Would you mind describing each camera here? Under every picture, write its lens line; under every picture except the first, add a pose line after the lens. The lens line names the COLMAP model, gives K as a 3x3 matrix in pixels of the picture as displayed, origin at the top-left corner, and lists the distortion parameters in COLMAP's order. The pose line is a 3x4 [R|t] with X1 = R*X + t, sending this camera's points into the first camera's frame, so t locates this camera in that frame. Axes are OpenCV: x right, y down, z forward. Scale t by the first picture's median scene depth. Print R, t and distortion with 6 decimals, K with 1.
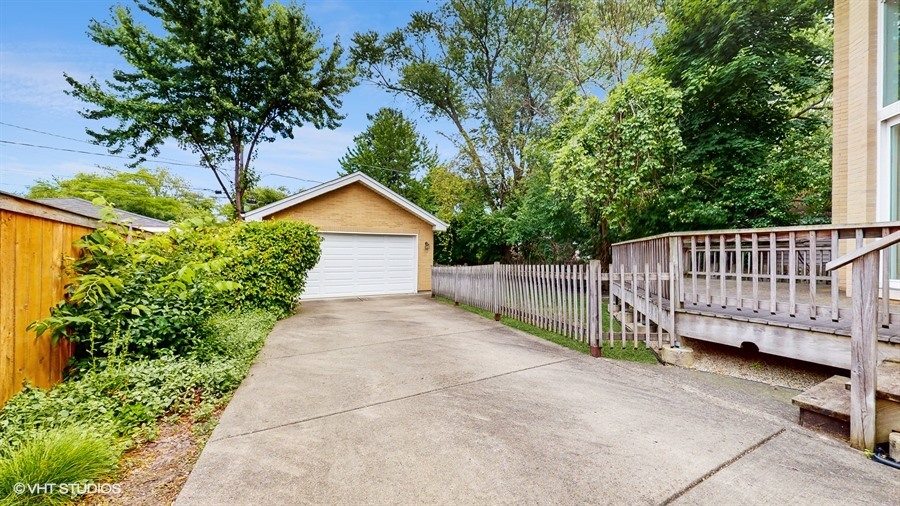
lens RADIAL K [[339.3, 0, 450.0], [0, 339.3, 253.0], [0, 0, 1]] dist [0.003755, 0.000221]
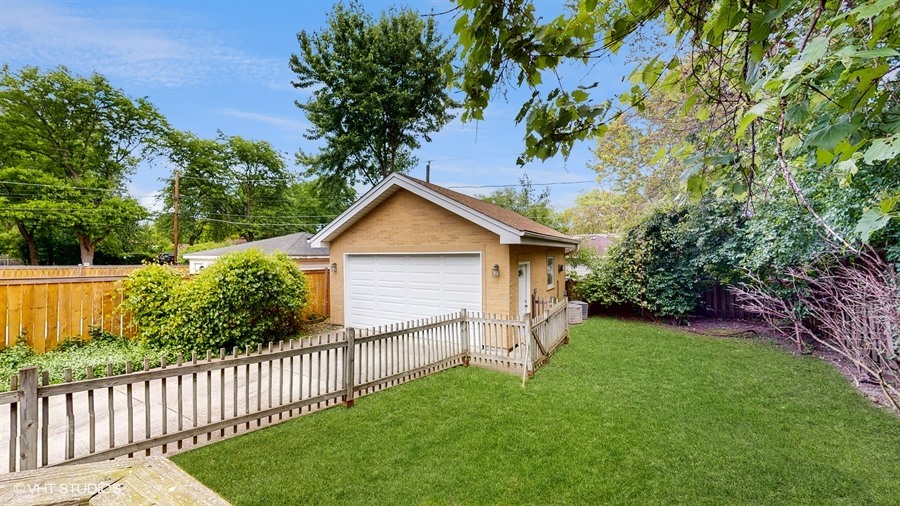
lens RADIAL K [[326.5, 0, 446.2], [0, 326.5, 253.4], [0, 0, 1]] dist [-0.002455, -0.000128]
pose [[0.505830, -0.005508, -0.862616, 0.401669], [0.011620, 0.999932, 0.000429, -0.057097], [0.862555, -0.010241, 0.505860, 0.697743]]
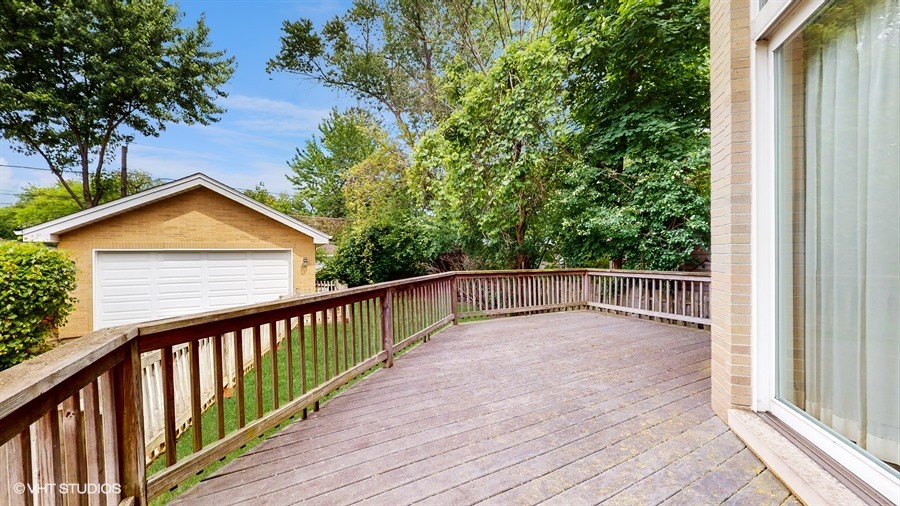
lens RADIAL K [[332.5, 0, 453.1], [0, 332.5, 253.1], [0, 0, 1]] dist [0.000647, 0.000005]
pose [[0.999710, -0.012753, -0.020437, 0.333597], [0.012808, 0.999915, 0.002584, -0.044837], [0.020402, -0.002845, 0.999788, 0.213908]]
